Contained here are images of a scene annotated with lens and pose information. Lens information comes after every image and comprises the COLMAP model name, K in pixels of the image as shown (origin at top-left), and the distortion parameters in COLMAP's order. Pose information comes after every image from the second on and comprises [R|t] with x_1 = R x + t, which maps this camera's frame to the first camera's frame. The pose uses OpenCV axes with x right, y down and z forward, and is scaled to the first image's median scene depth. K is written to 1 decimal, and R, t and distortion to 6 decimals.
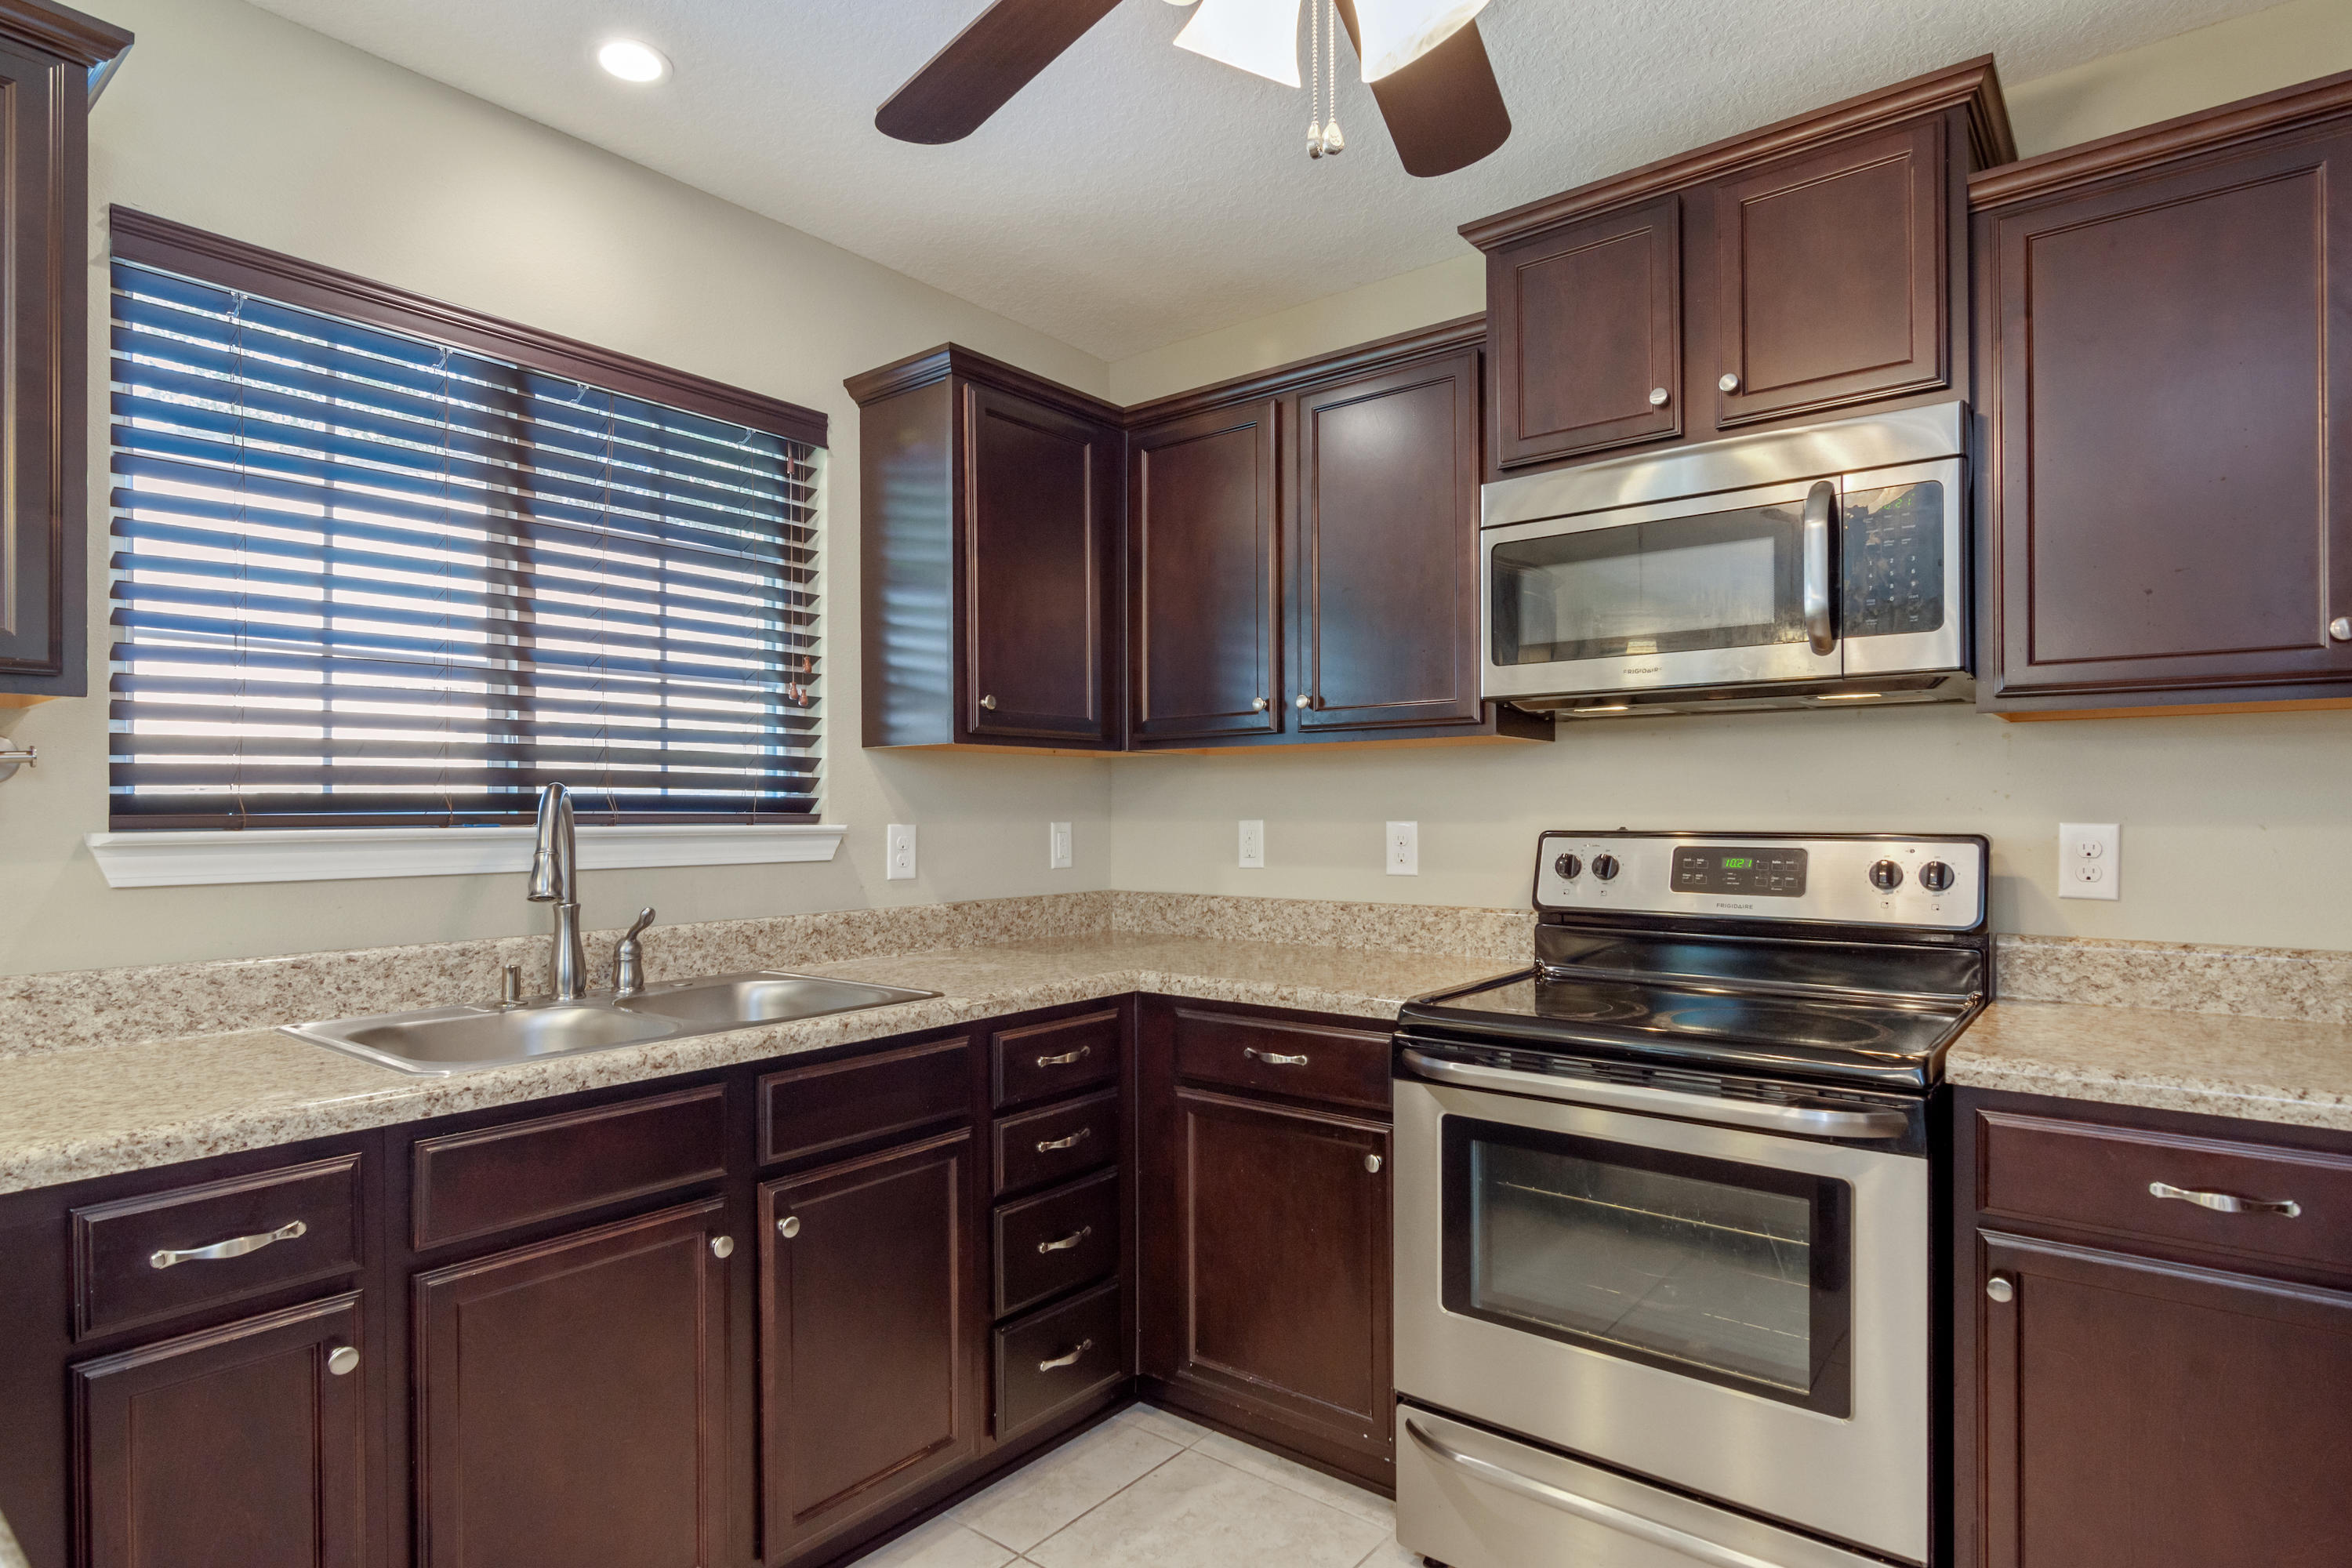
lens RADIAL K [[1239.8, 0, 1157.3], [0, 1239.8, 808.0], [0, 0, 1]] dist [-0.005058, -0.000167]
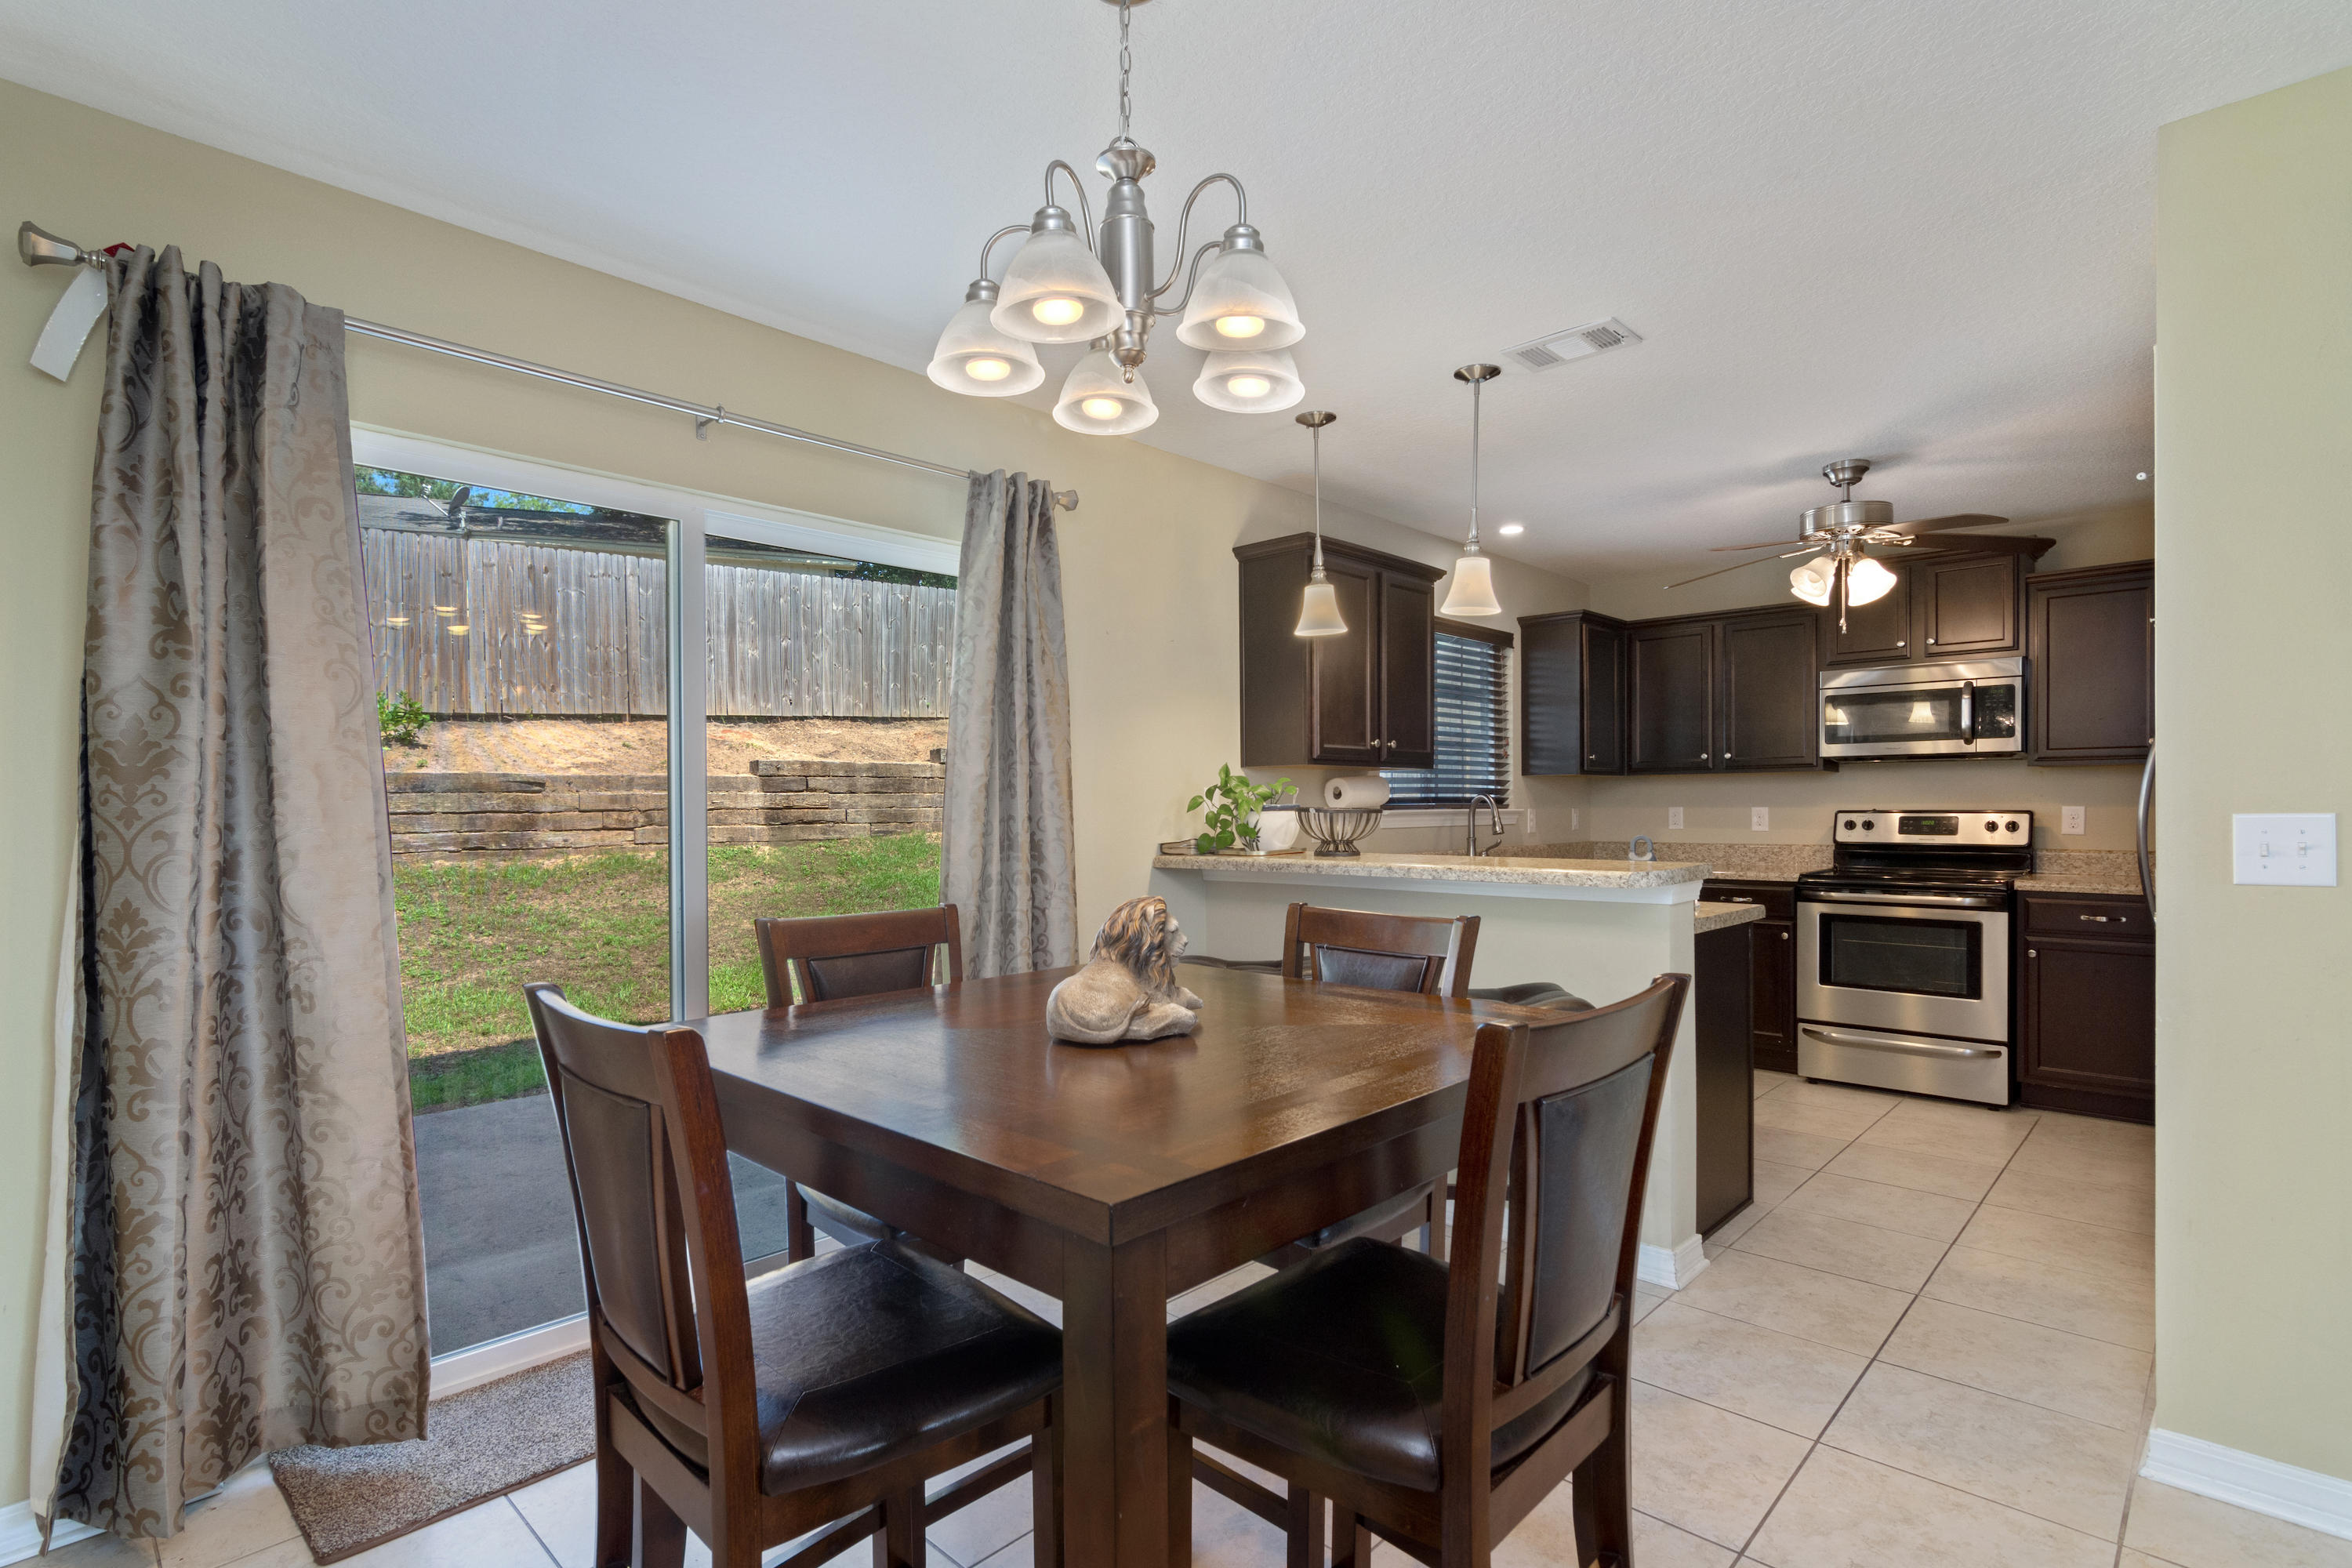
lens RADIAL K [[1130.7, 0, 1169.7], [0, 1130.7, 817.9], [0, 0, 1]] dist [-0.003592, 0.002179]
pose [[0.996544, -0.001921, -0.083046, -0.929347], [0.003031, 0.999908, 0.013238, 0.000152], [0.083013, -0.013444, 0.996458, -1.498333]]
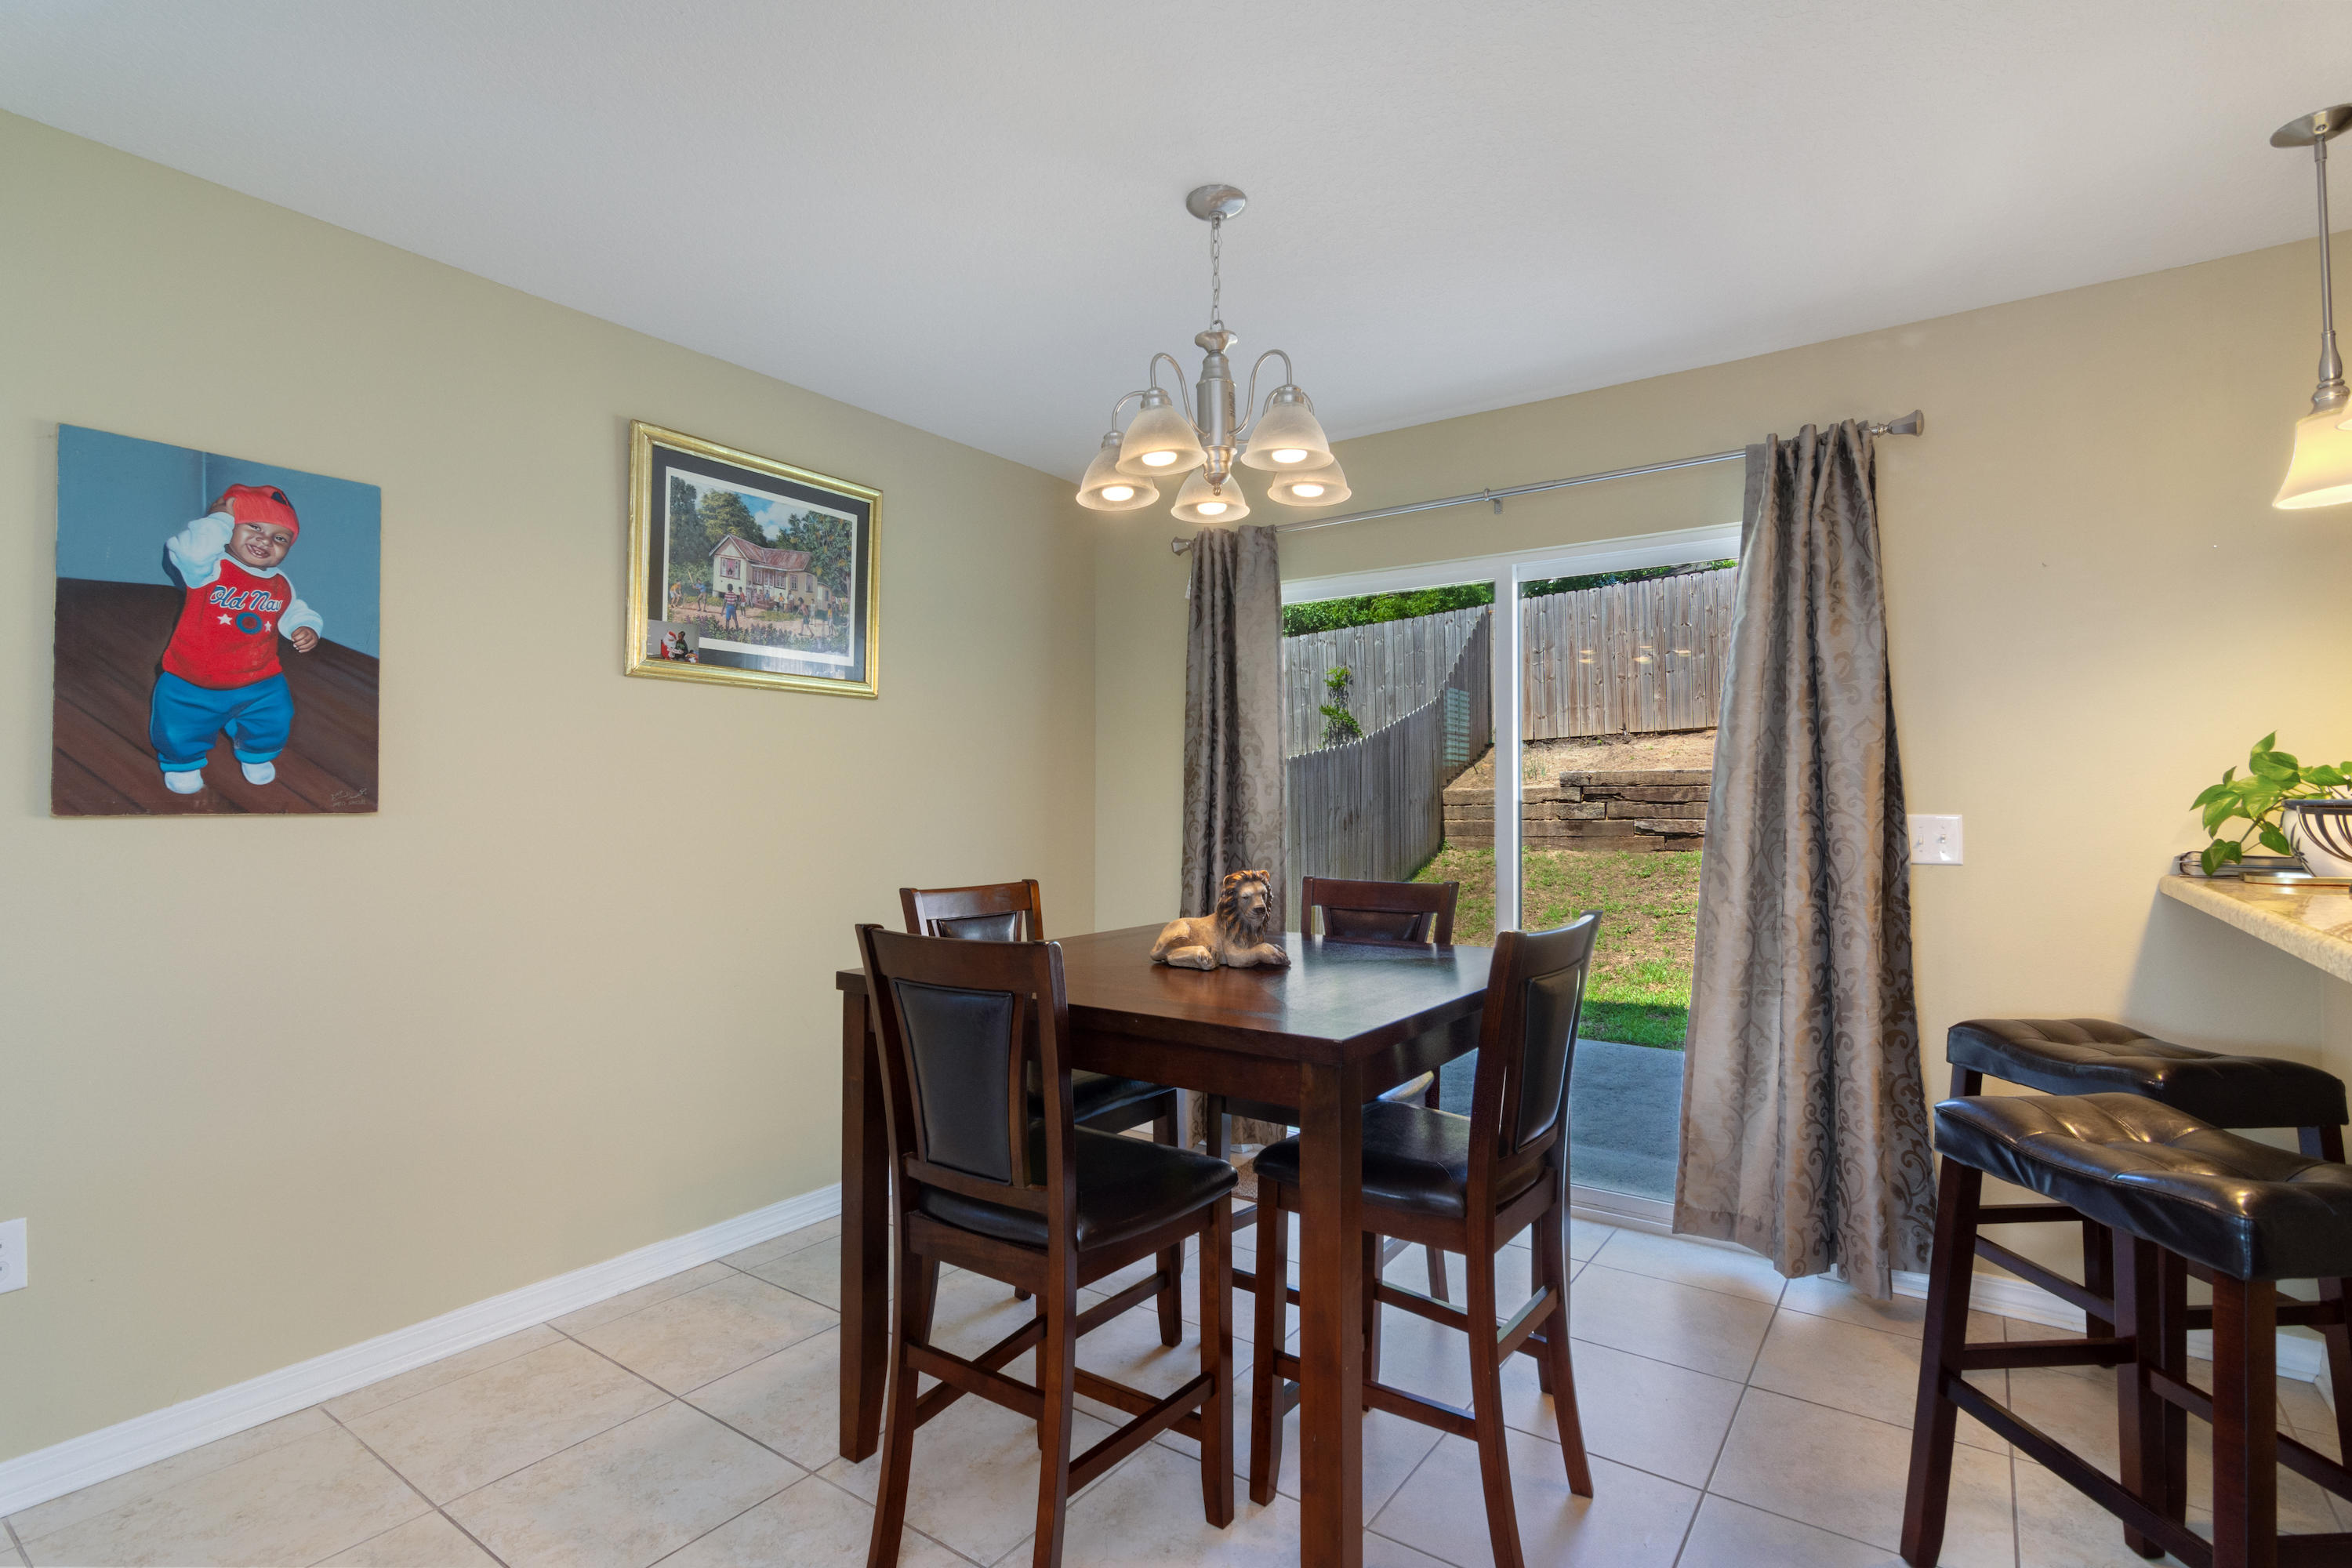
lens RADIAL K [[1130.7, 0, 1160.0], [0, 1130.7, 782.6], [0, 0, 1]] dist [-0.003592, 0.002179]
pose [[0.051267, -0.013234, -0.998597, 0.059953], [0.003081, 0.999910, -0.013093, -0.001540], [0.998680, -0.002406, 0.051303, -0.835594]]
